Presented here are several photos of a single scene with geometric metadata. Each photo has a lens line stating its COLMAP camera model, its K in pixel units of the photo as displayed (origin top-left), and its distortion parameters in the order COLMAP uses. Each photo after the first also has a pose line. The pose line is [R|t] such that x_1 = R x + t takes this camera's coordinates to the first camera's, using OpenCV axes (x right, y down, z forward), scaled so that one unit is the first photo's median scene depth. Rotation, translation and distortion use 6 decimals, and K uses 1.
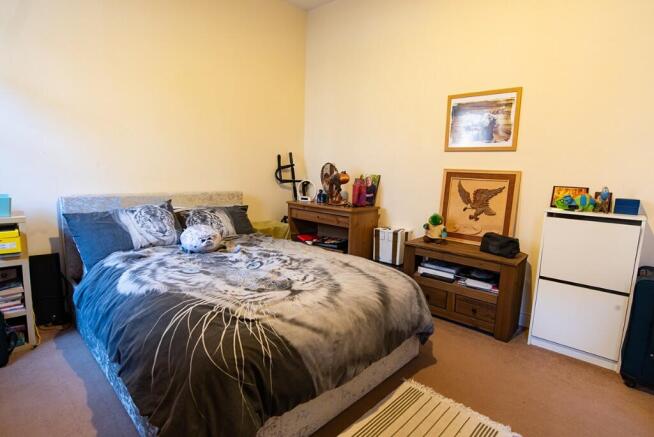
lens RADIAL K [[338.9, 0, 328.9], [0, 338.9, 220.3], [0, 0, 1]] dist [-0.041315, 0.014237]
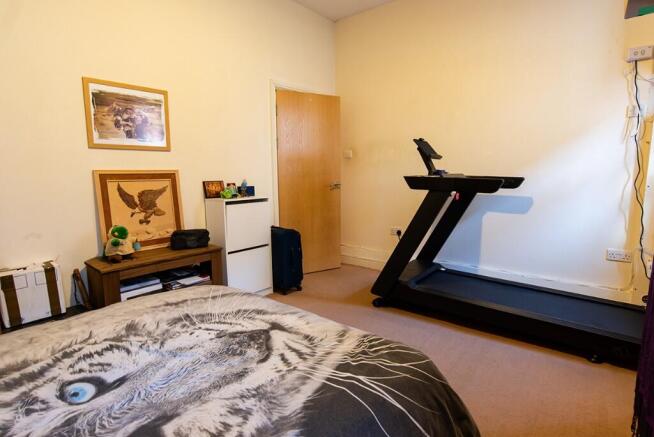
lens RADIAL K [[338.9, 0, 337.3], [0, 338.9, 223.9], [0, 0, 1]] dist [-0.041315, 0.014237]
pose [[-0.067705, -0.181350, 0.981085, -0.559153], [0.150152, 0.970290, 0.189716, -0.104855], [-0.986342, 0.160157, -0.038464, 0.549794]]
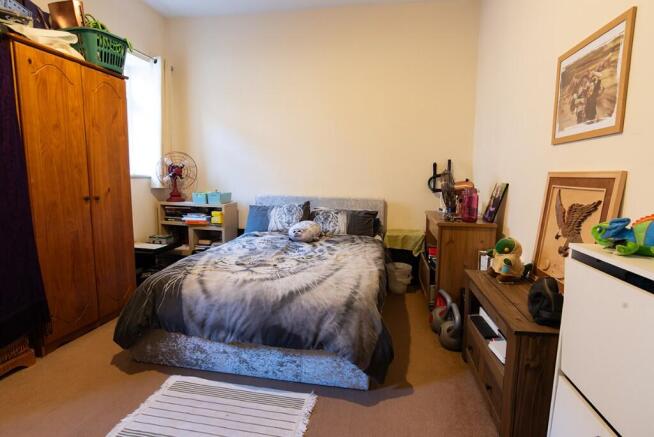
lens RADIAL K [[338.9, 0, 325.9], [0, 338.9, 218.5], [0, 0, 1]] dist [-0.041315, 0.014237]
pose [[0.541866, 0.082139, -0.836441, 0.742080], [-0.116022, 0.992995, 0.022350, -0.032921], [0.832418, 0.084935, 0.547600, 0.343533]]
